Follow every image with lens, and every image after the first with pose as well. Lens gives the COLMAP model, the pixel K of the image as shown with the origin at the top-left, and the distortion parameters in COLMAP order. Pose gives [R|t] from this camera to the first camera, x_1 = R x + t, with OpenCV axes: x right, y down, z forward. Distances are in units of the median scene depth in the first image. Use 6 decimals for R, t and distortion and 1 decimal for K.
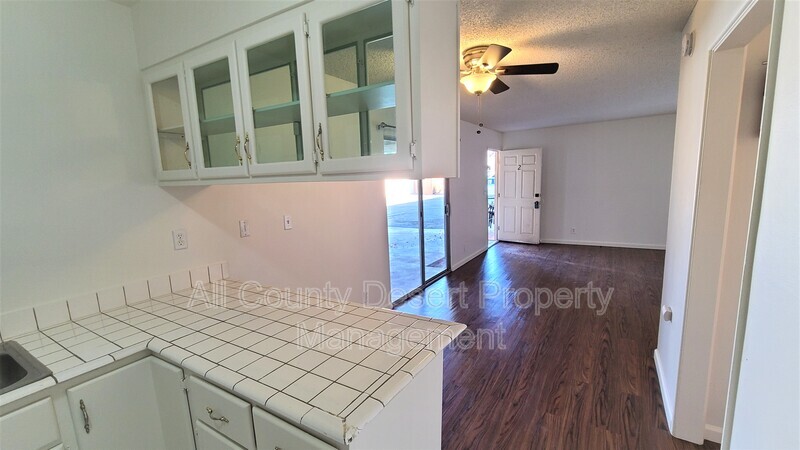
lens RADIAL K [[345.1, 0, 403.0], [0, 345.1, 230.6], [0, 0, 1]] dist [0.000597, 0.000013]
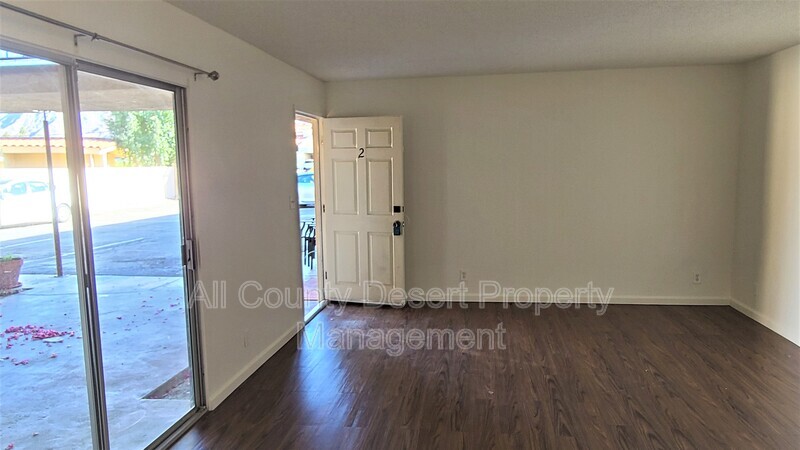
lens RADIAL K [[537.8, 0, 400.0], [0, 537.8, 225.0], [0, 0, 1]] dist [-0.000027, -0.000287]
pose [[0.919361, -0.022076, 0.392795, 0.085903], [0.042574, 0.998144, -0.043549, -0.045370], [-0.391104, 0.056760, 0.918594, 0.284332]]
